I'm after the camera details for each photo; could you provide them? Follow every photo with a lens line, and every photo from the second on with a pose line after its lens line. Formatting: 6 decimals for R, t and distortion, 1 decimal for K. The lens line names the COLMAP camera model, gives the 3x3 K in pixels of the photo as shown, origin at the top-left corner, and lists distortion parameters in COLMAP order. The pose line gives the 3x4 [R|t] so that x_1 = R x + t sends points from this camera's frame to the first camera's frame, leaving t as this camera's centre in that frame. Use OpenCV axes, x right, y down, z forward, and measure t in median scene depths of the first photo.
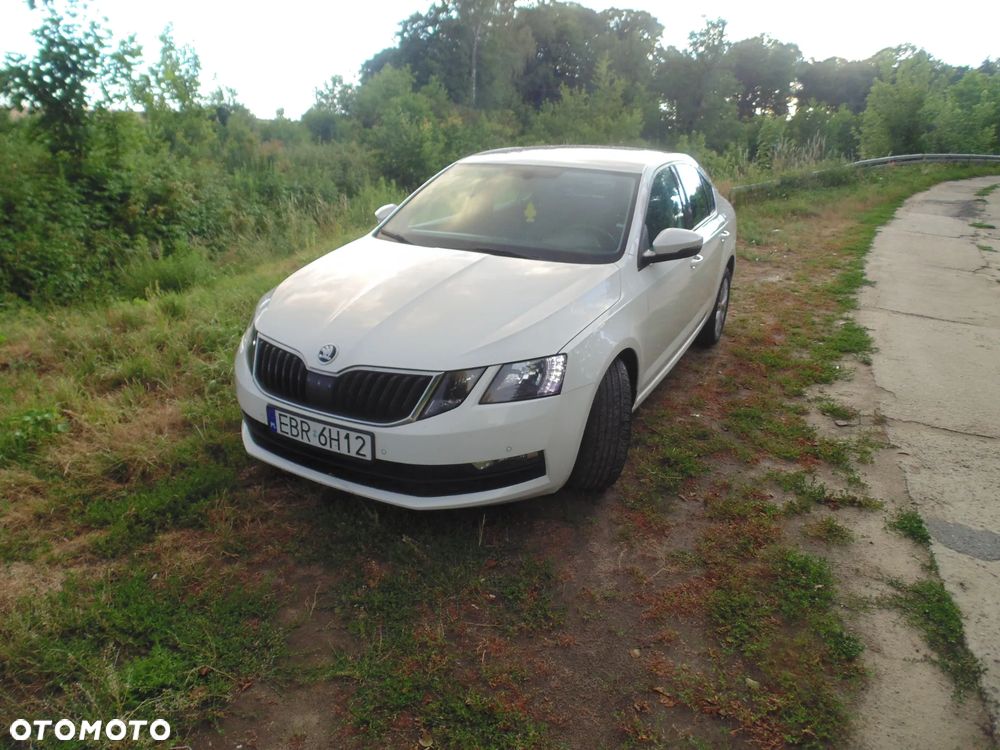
lens RADIAL K [[647.5, 0, 503.7], [0, 647.5, 358.6], [0, 0, 1]] dist [-0.007244, -0.013577]
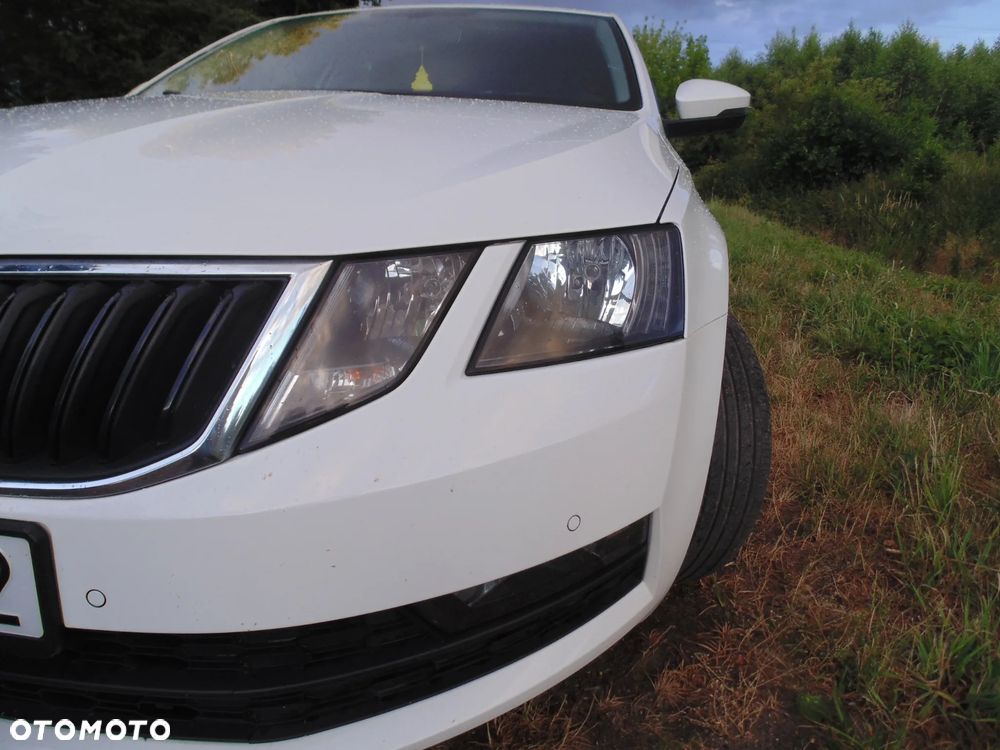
lens RADIAL K [[647.5, 0, 502.1], [0, 647.5, 366.7], [0, 0, 1]] dist [-0.007244, -0.013577]
pose [[0.962397, -0.062874, 0.264270, -0.088297], [0.076812, 0.996129, -0.042735, 0.072711], [-0.260561, 0.061427, 0.963501, 0.664003]]
